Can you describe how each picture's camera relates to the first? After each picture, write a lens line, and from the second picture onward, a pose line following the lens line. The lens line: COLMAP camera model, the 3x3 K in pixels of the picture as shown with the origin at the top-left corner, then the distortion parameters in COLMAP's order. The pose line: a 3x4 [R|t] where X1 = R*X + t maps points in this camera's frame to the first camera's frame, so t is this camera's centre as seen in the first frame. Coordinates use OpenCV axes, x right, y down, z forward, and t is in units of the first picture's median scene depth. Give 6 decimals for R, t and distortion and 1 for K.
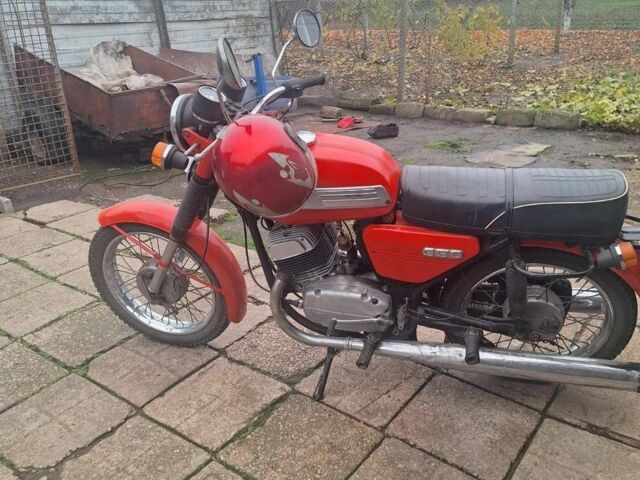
lens RADIAL K [[584.9, 0, 328.7], [0, 584.9, 240.6], [0, 0, 1]] dist [0.082100, -0.111417]
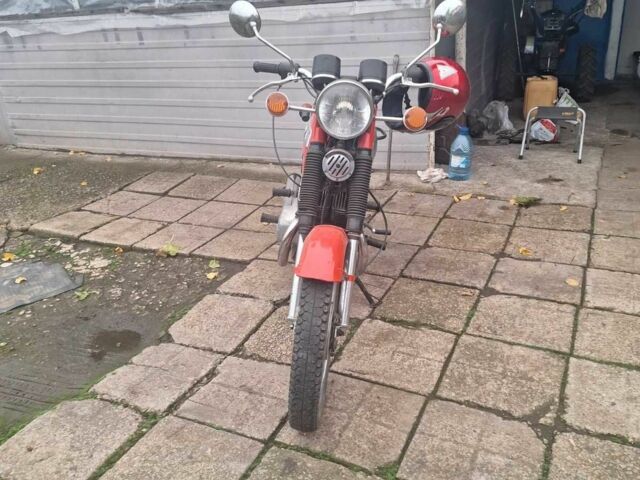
lens RADIAL K [[584.9, 0, 328.7], [0, 584.9, 240.6], [0, 0, 1]] dist [0.082100, -0.111417]
pose [[-0.198378, -0.359570, 0.911787, -1.122665], [0.438622, 0.799354, 0.410662, -0.407136], [-0.876503, 0.481396, -0.000859, 1.061013]]
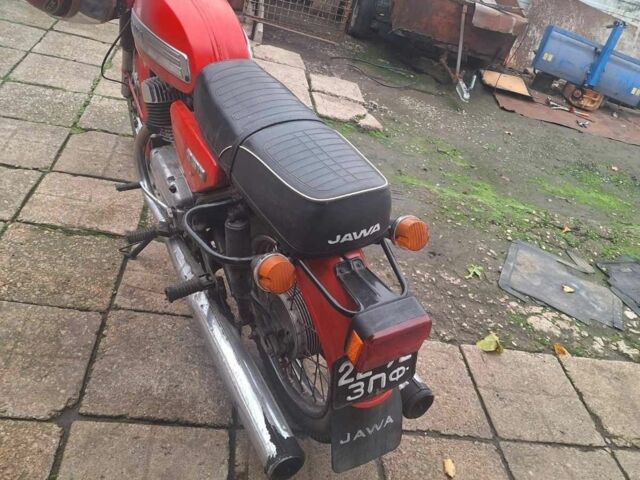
lens RADIAL K [[584.9, 0, 328.7], [0, 584.9, 240.6], [0, 0, 1]] dist [0.082100, -0.111417]
pose [[0.644462, 0.567484, -0.512475, 0.703914], [-0.527004, 0.815260, 0.240037, -0.164533], [0.554017, 0.115381, 0.824471, 0.392336]]
